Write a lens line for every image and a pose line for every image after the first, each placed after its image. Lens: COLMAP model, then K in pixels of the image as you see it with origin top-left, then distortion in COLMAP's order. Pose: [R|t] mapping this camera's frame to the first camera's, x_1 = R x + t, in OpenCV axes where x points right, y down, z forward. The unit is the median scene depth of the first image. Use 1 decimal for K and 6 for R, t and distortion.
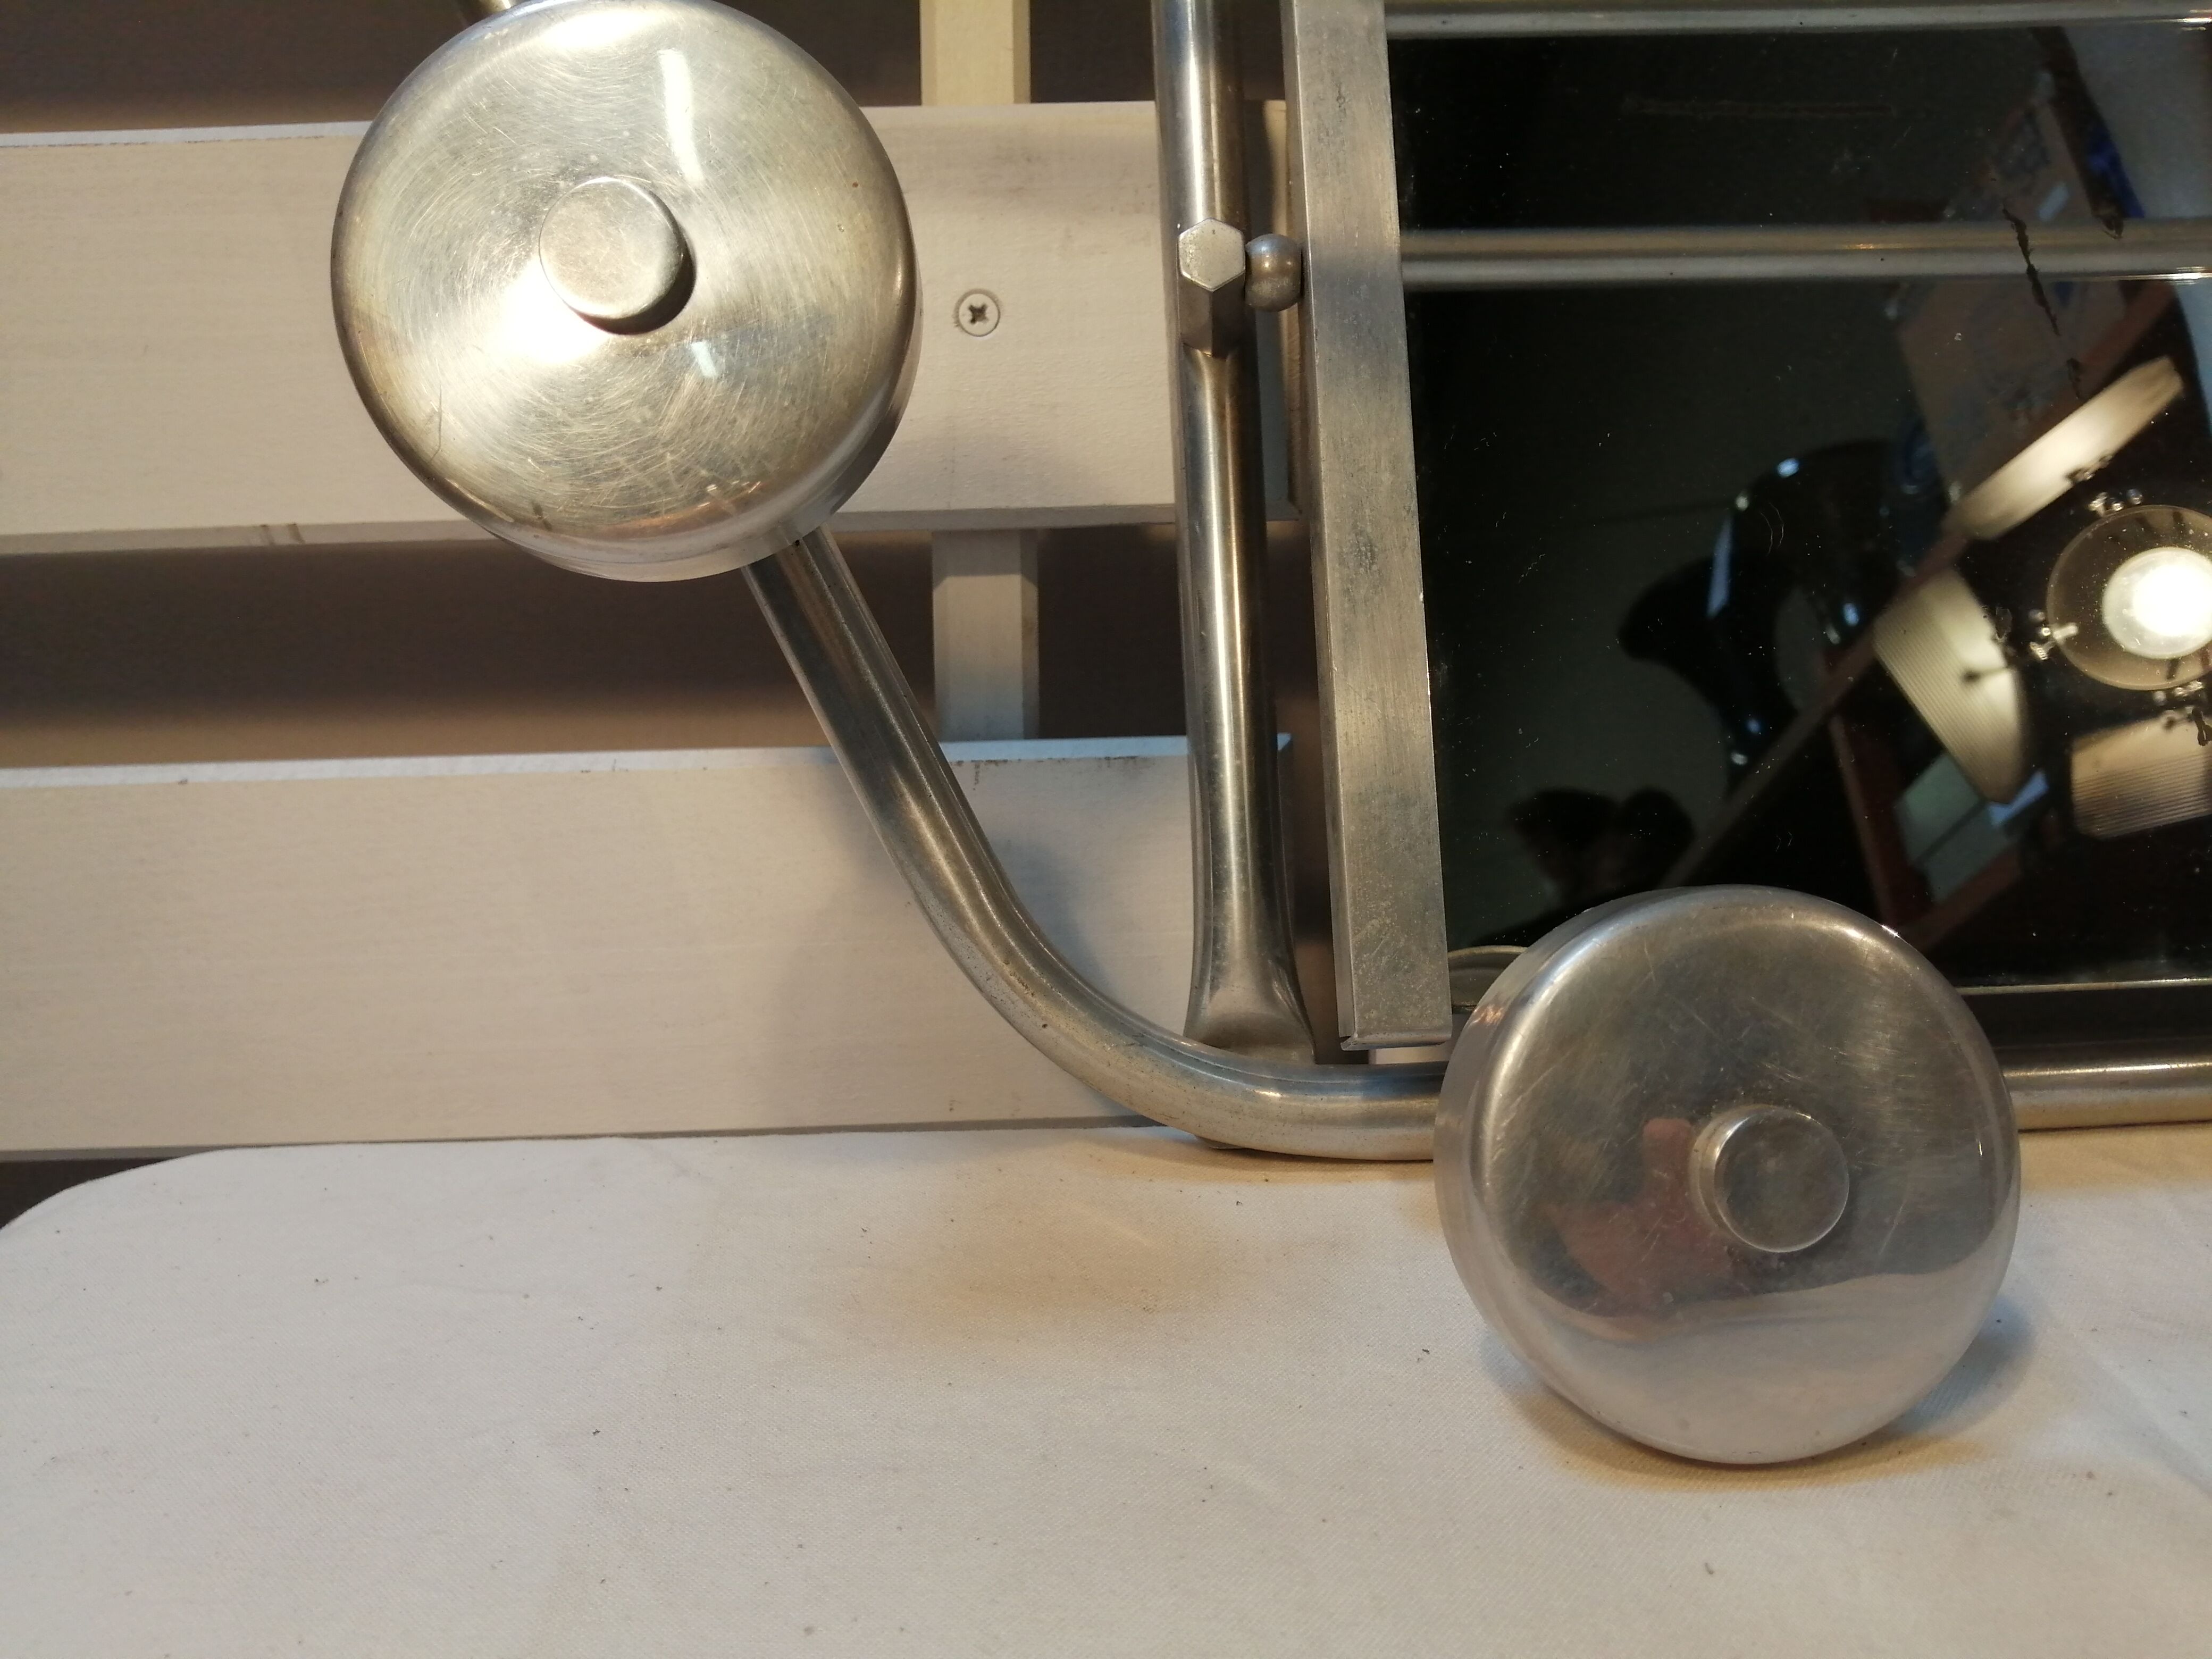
lens RADIAL K [[1771.1, 0, 1106.0], [0, 1771.1, 829.5], [0, 0, 1]] dist [0.000782, -0.084483]
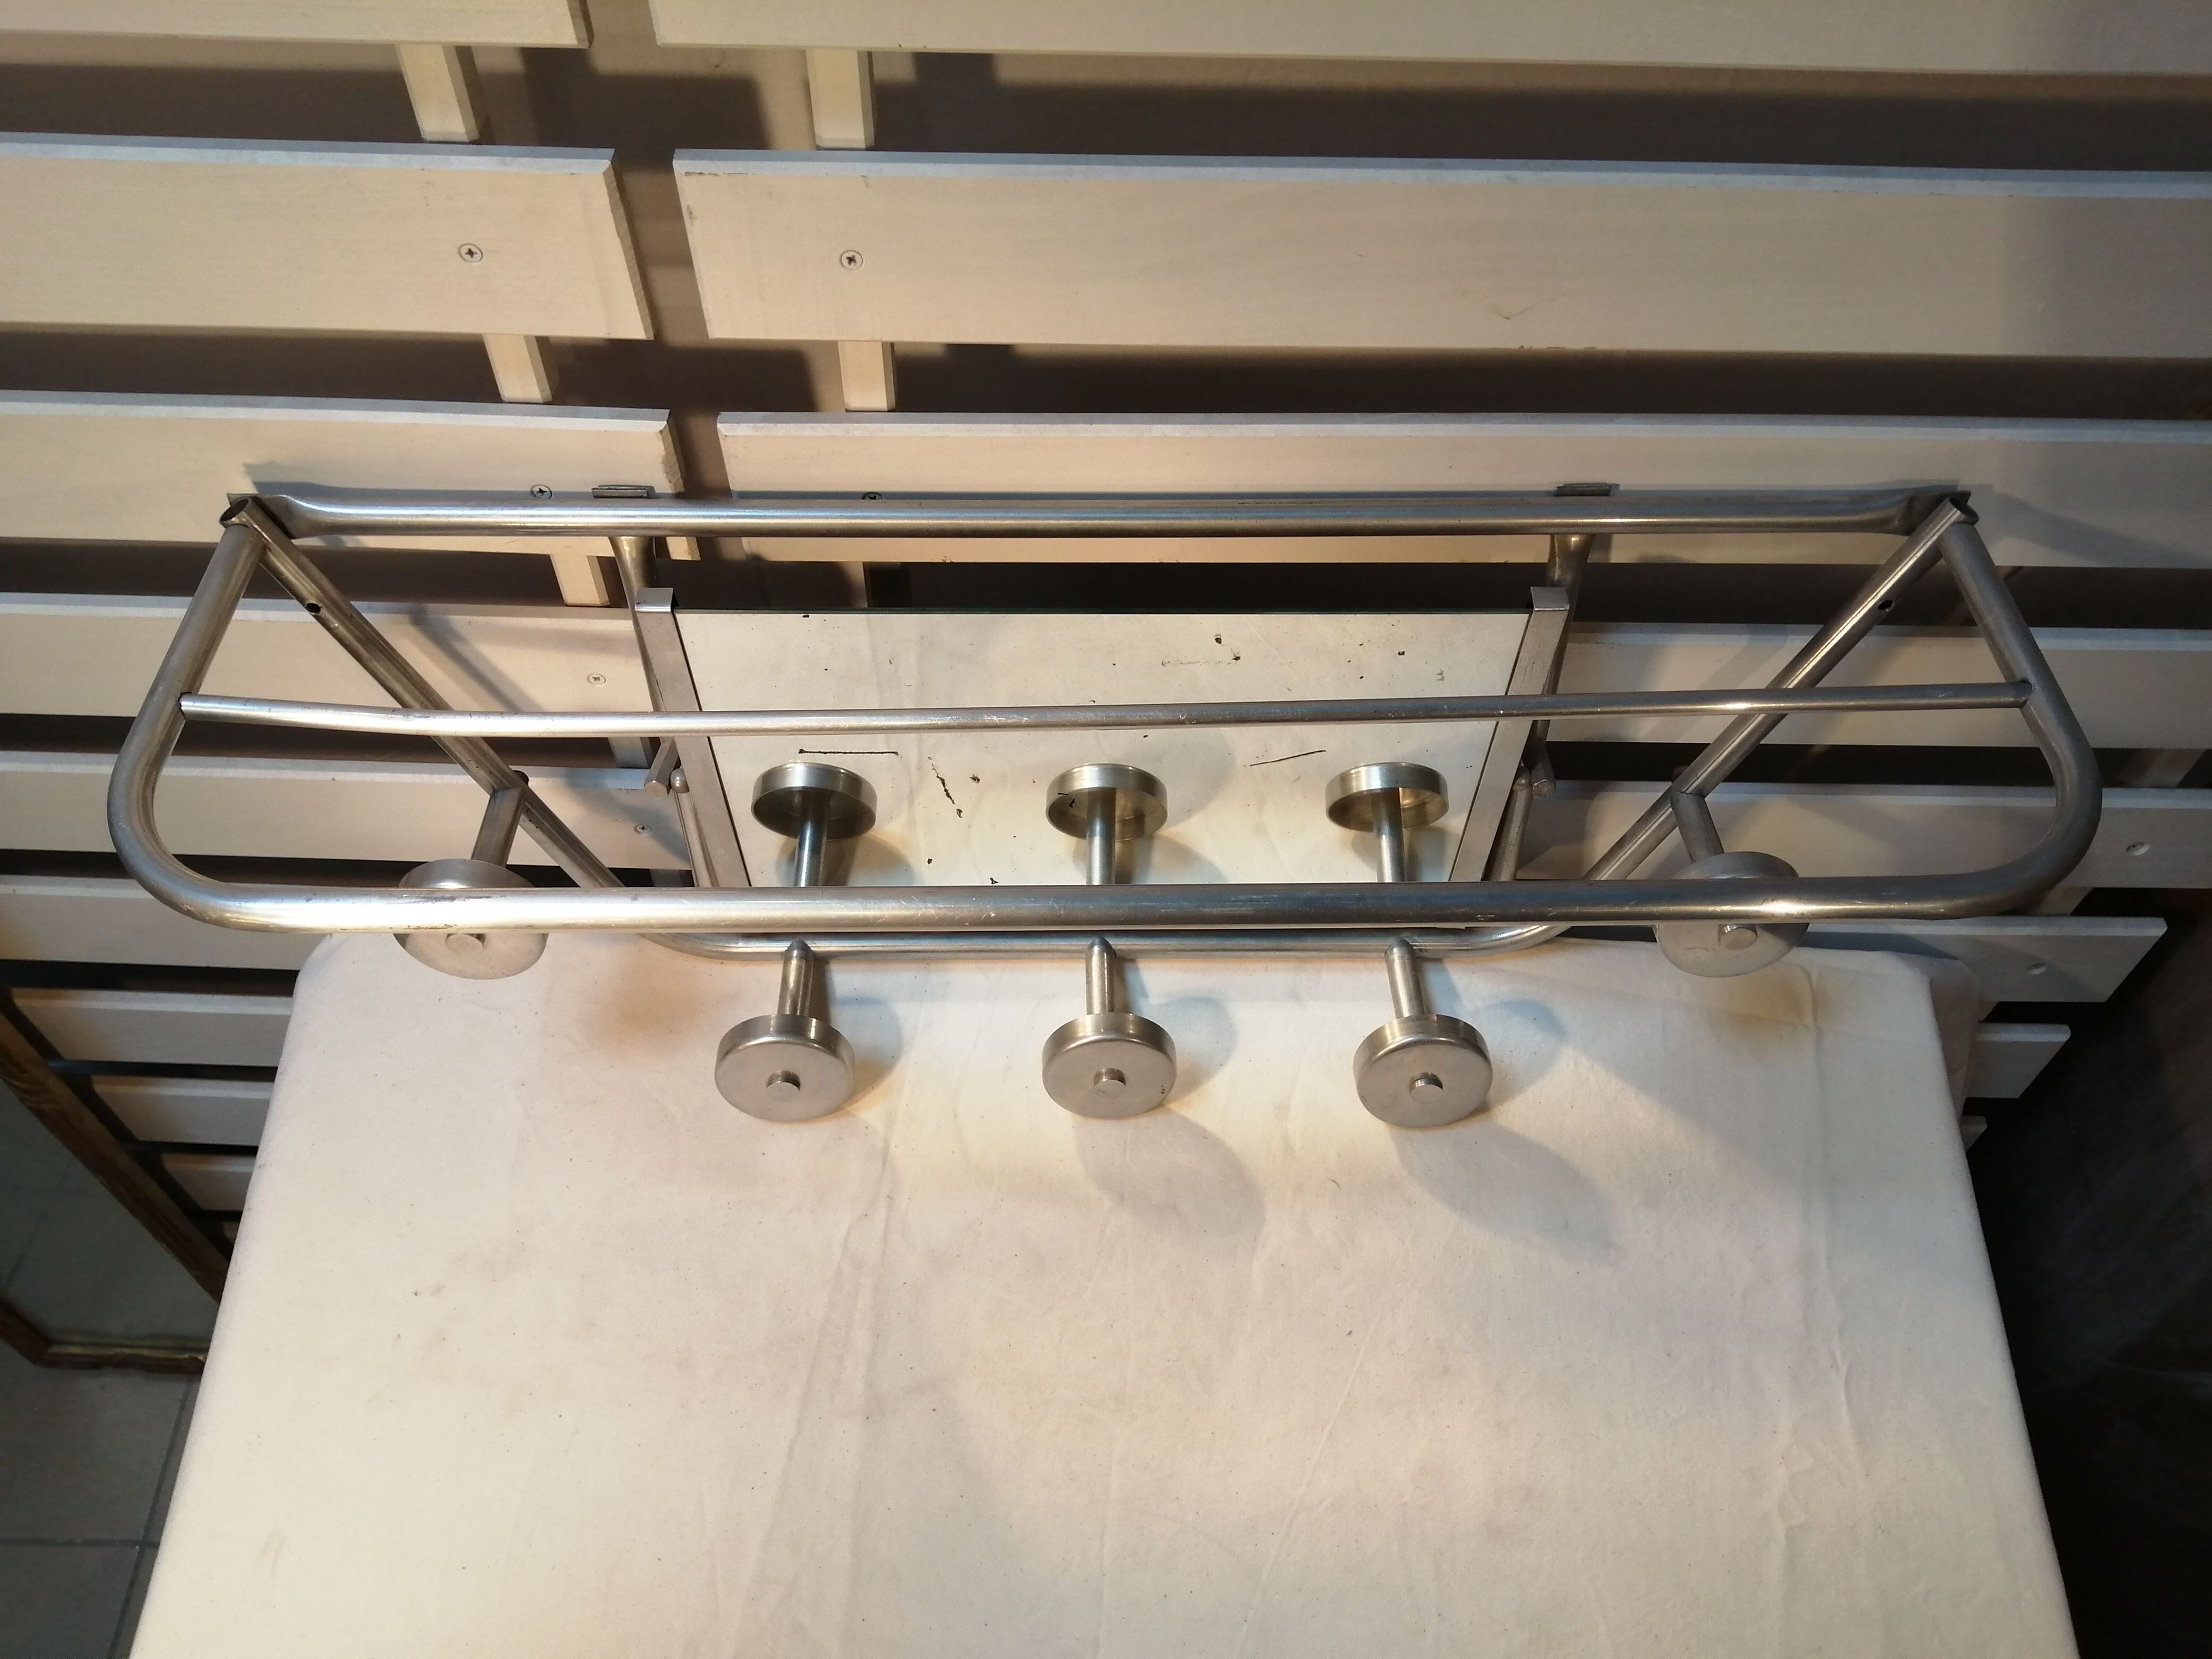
lens RADIAL K [[1771.1, 0, 1106.0], [0, 1771.1, 829.5], [0, 0, 1]] dist [0.000782, -0.084483]
pose [[0.998523, 0.054207, 0.003734, 0.245059], [-0.039711, 0.681136, 0.731079, -0.754919], [0.037086, -0.730148, 0.682282, -0.322085]]
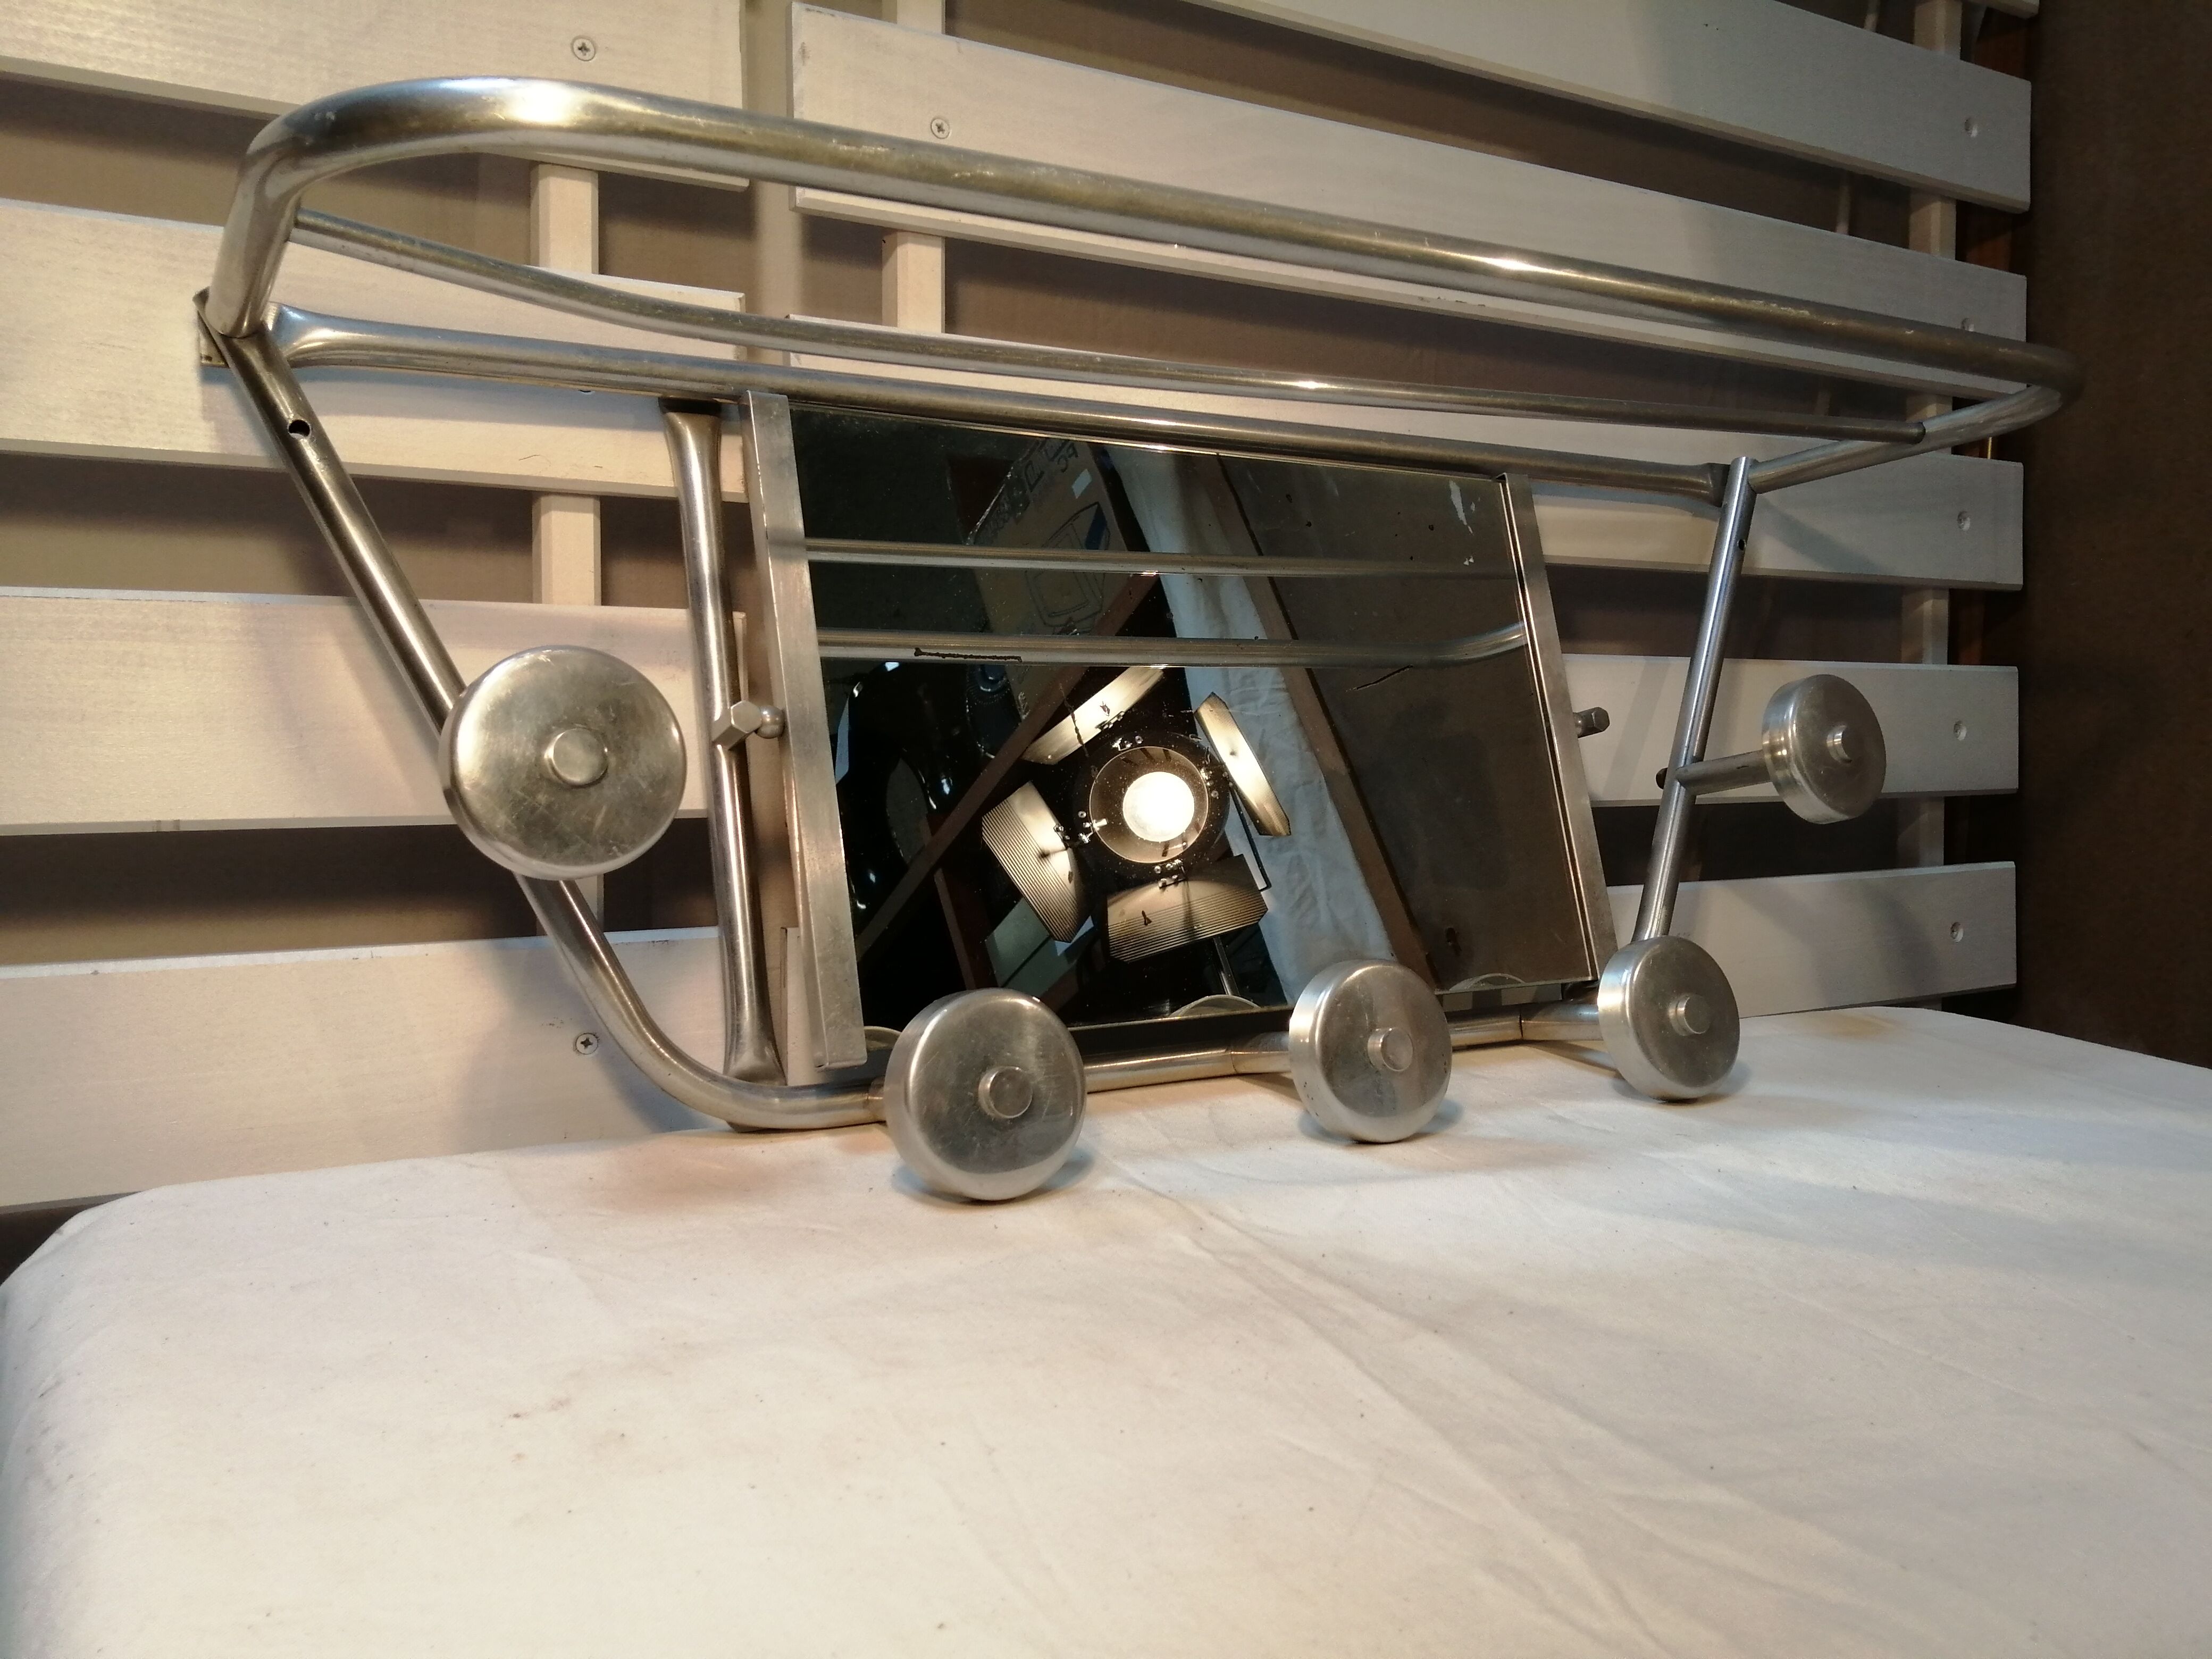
lens RADIAL K [[1771.1, 0, 1106.0], [0, 1771.1, 829.5], [0, 0, 1]] dist [0.000782, -0.084483]
pose [[0.878489, 0.000054, 0.477762, -0.181404], [0.037515, 0.996905, -0.069094, -0.004520], [-0.476287, 0.078622, 0.875768, -0.344062]]
